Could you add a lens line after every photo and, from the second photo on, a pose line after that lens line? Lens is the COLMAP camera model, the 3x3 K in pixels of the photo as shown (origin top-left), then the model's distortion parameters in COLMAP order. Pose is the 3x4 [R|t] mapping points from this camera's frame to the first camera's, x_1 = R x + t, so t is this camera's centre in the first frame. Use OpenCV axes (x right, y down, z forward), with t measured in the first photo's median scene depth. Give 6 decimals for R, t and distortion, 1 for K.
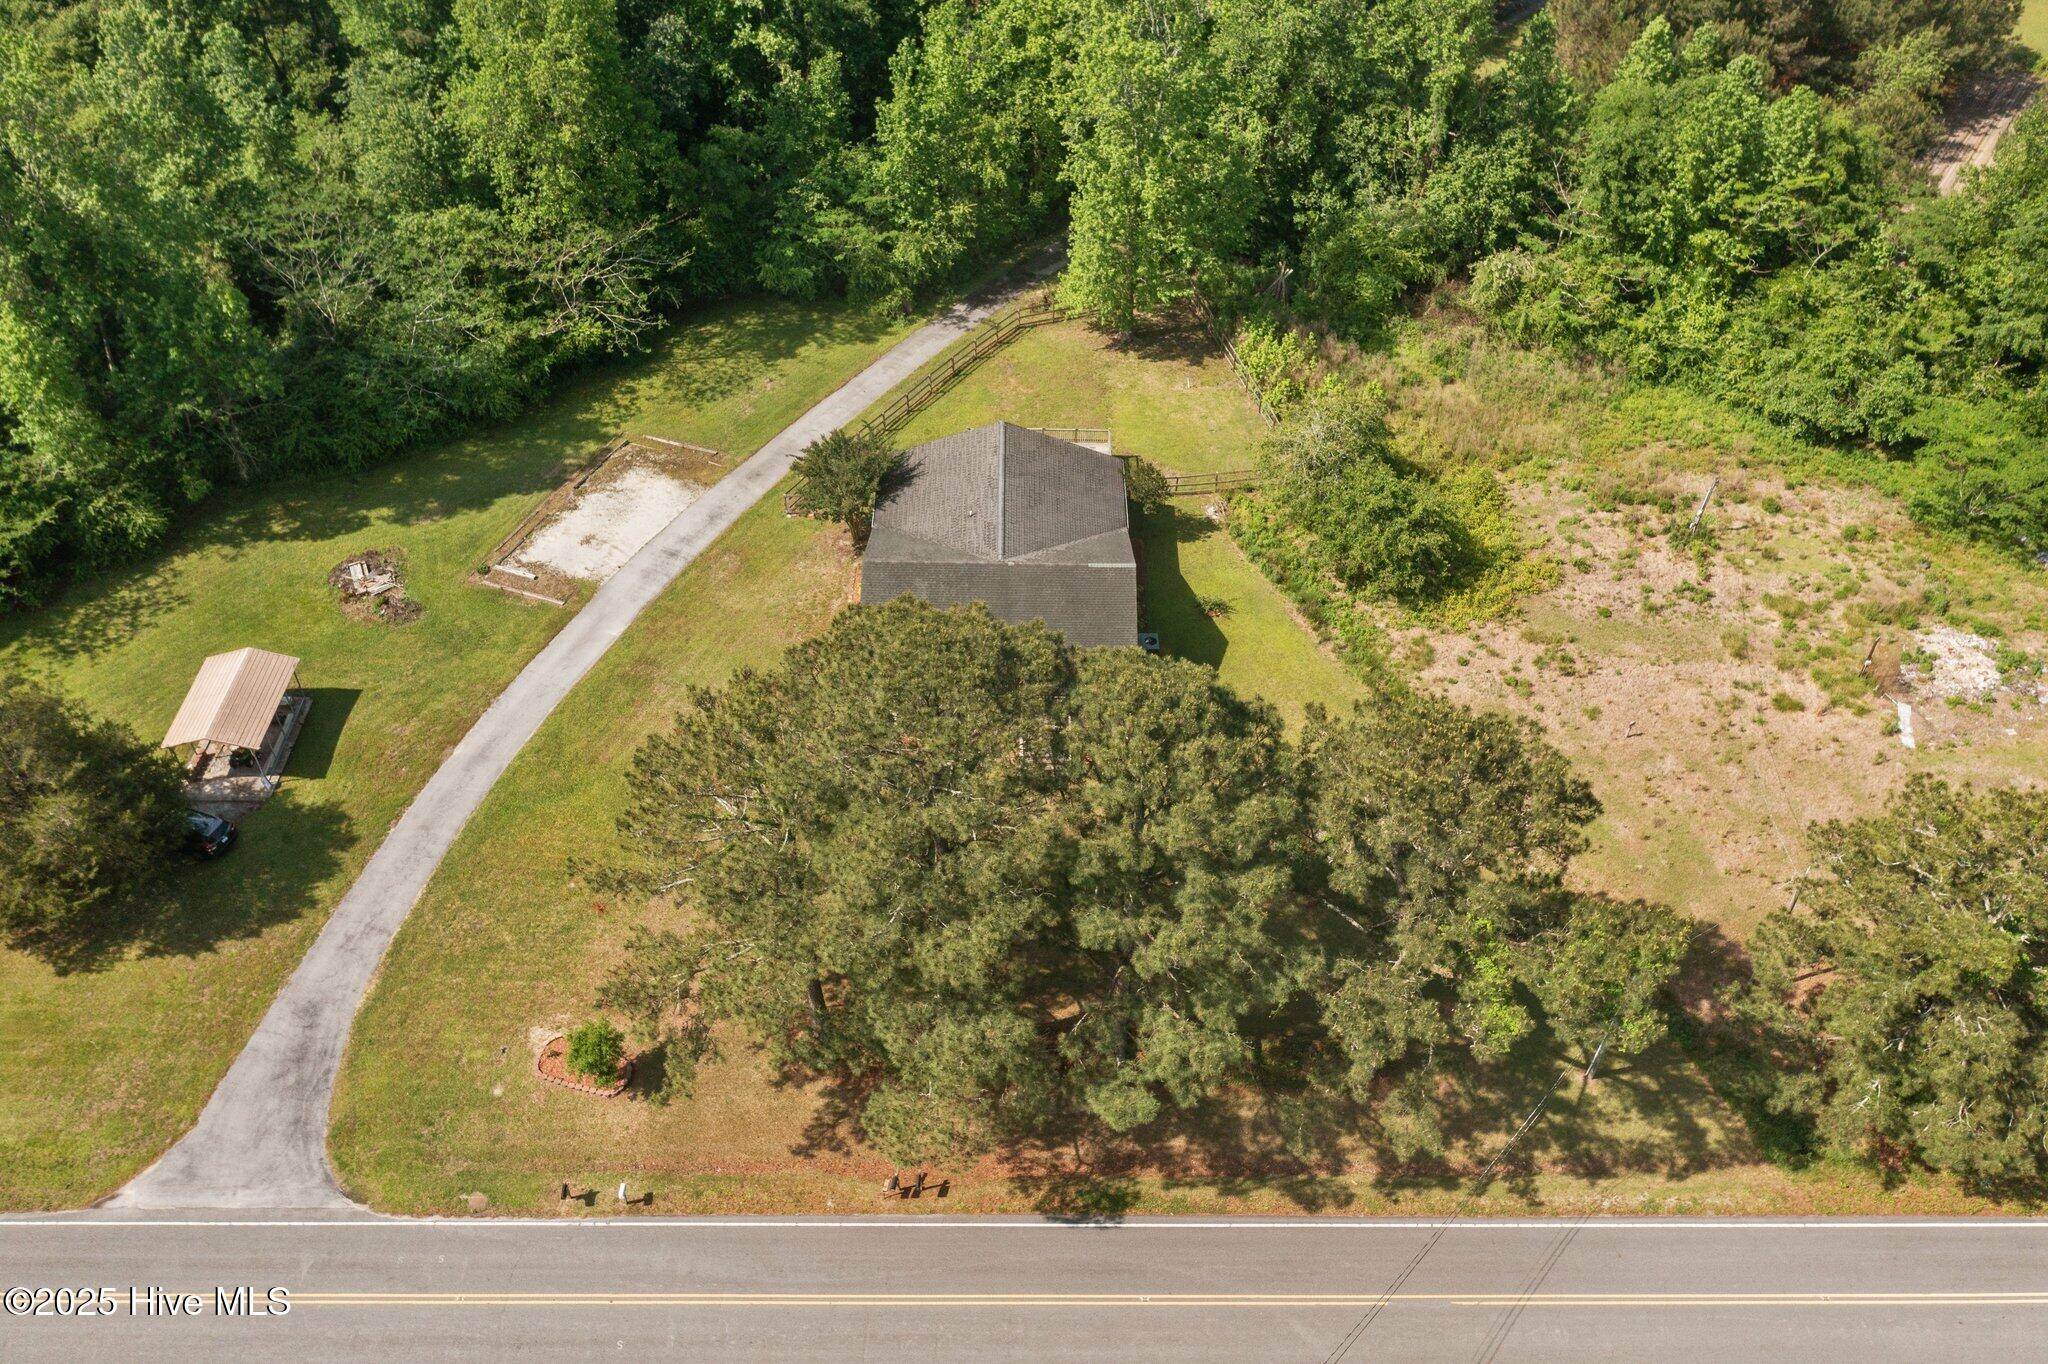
lens RADIAL K [[1636.7, 0, 1021.6], [0, 1636.7, 678.0], [0, 0, 1]] dist [-0.013548, 0.000193]
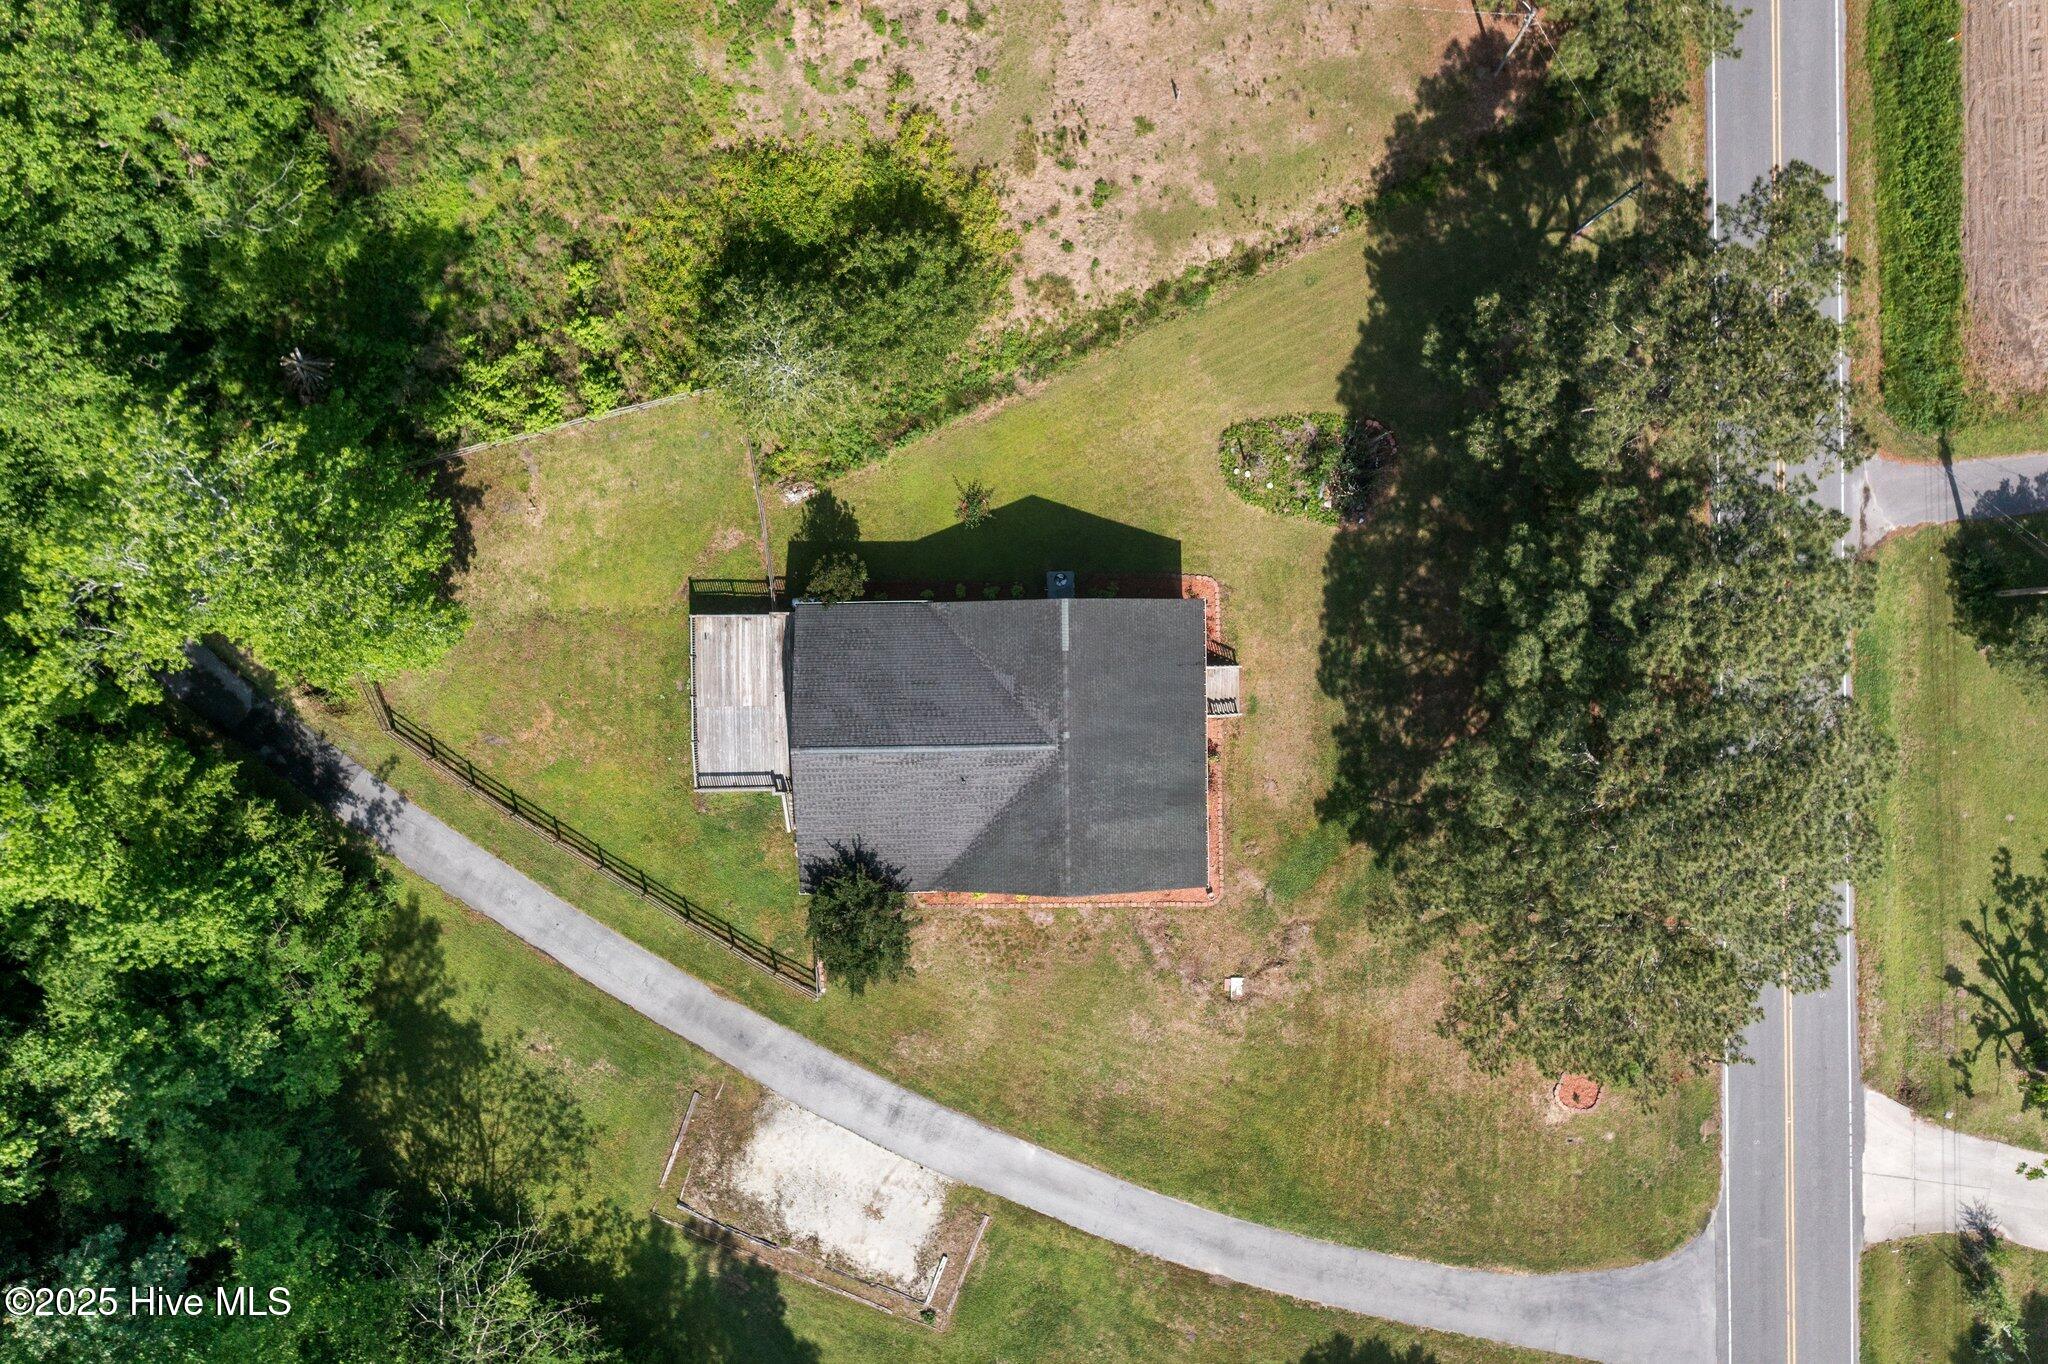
lens RADIAL K [[1659.6, 0, 1018.2], [0, 1659.6, 665.5], [0, 0, 1]] dist [-0.004934, -0.003908]
pose [[-0.016512, -0.999460, -0.028395, 0.055439], [0.688760, -0.031956, 0.724284, -0.704518], [-0.724801, -0.007597, 0.688916, 0.351295]]
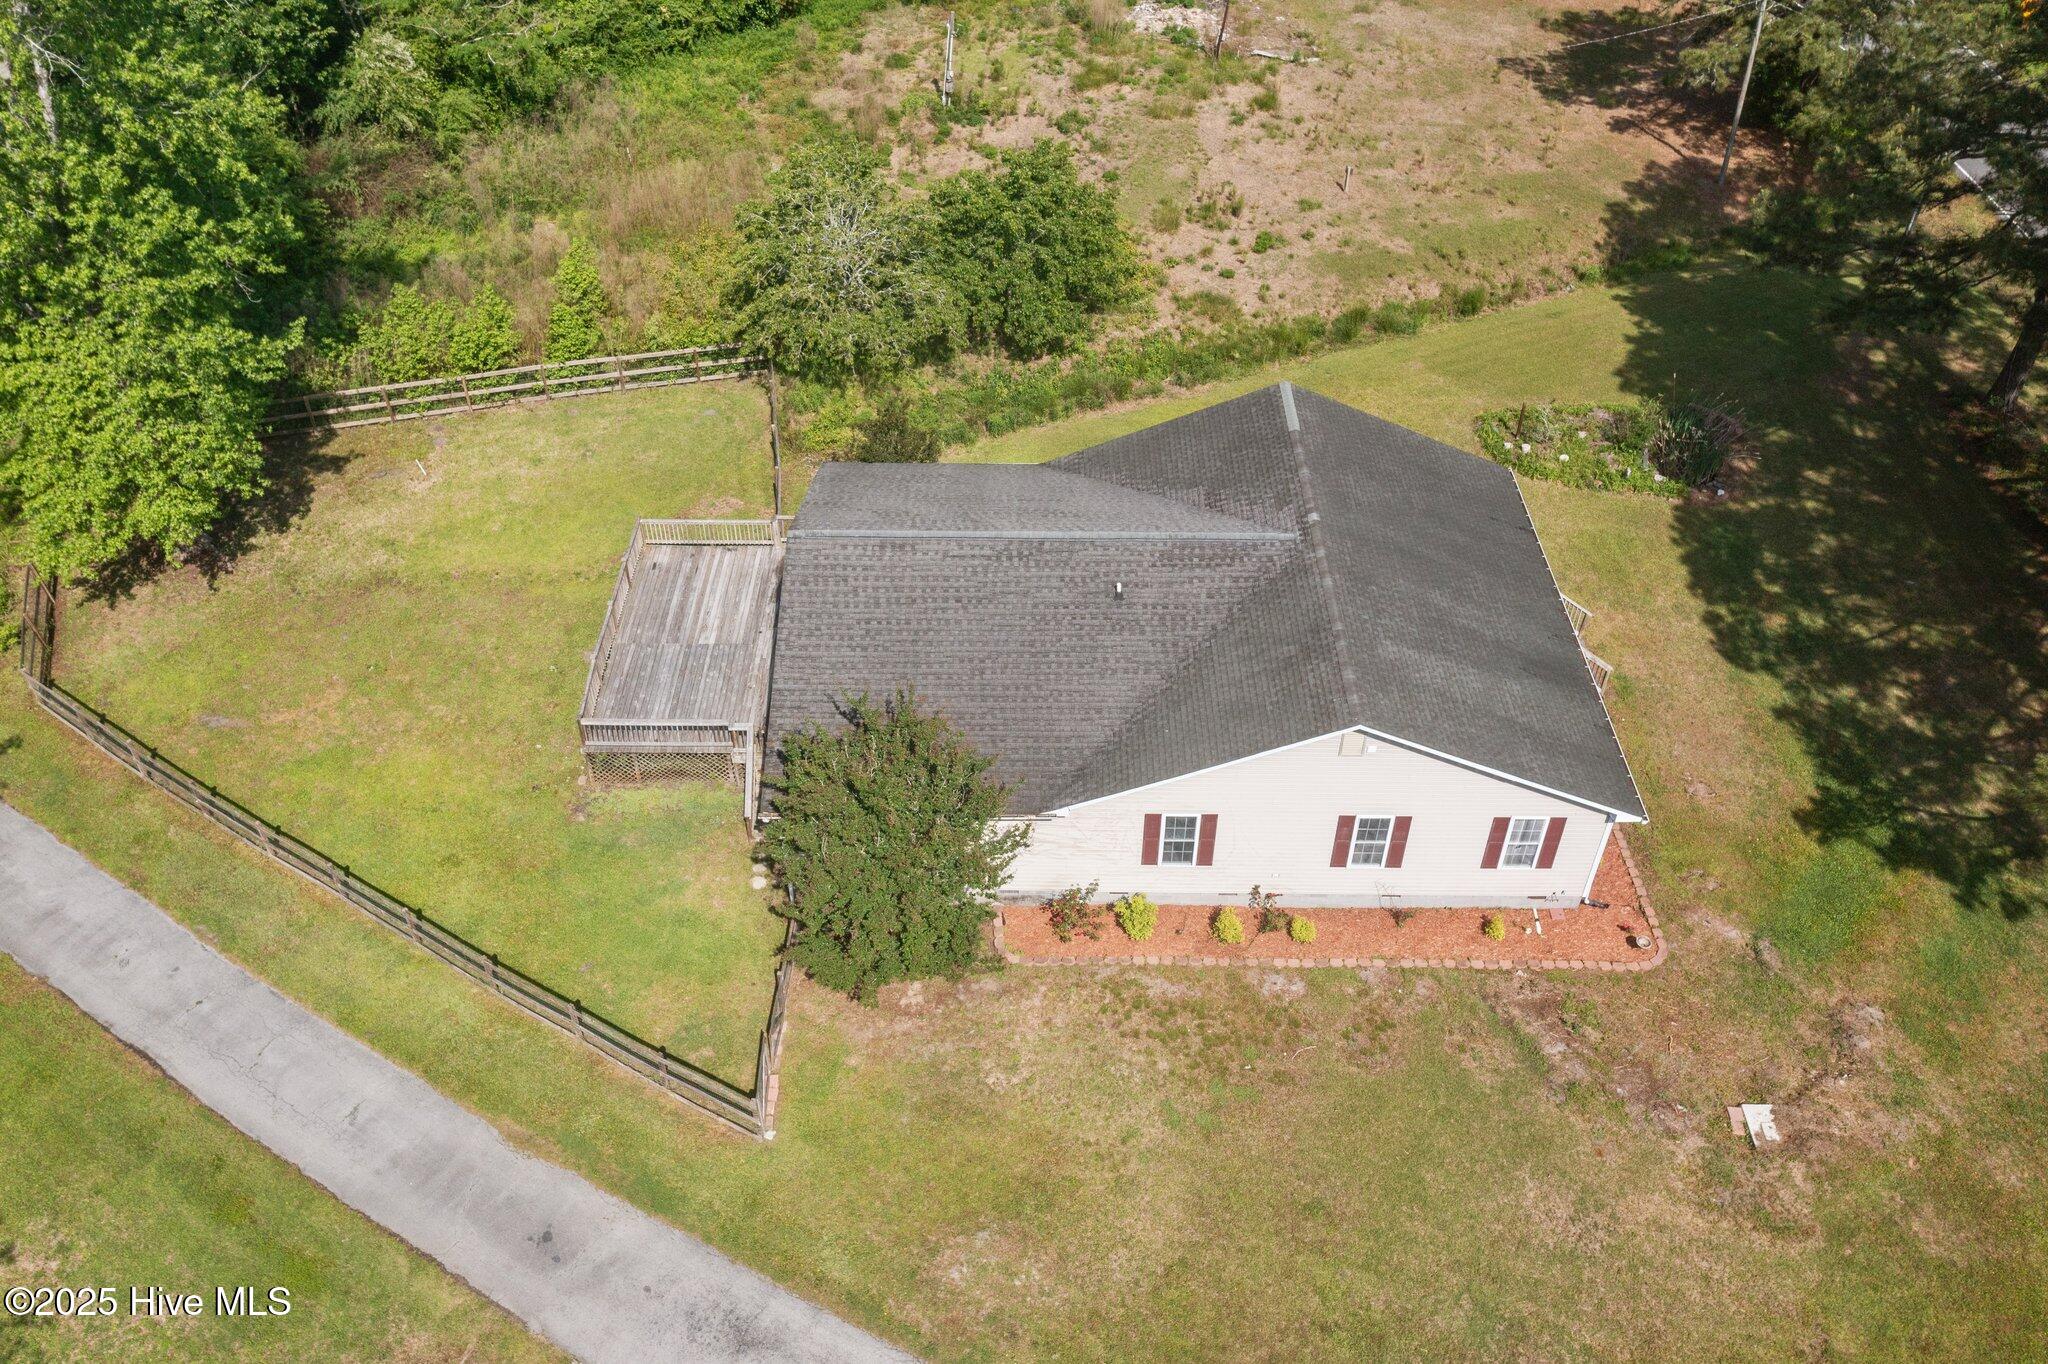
lens RADIAL K [[1636.8, 0, 1021.7], [0, 1636.8, 695.9], [0, 0, 1]] dist [0.000693, -0.000069]
pose [[0.002966, -0.667851, 0.744289, -0.372392], [0.673960, 0.551192, 0.491900, -0.313597], [-0.738762, 0.500162, 0.451740, 0.806104]]
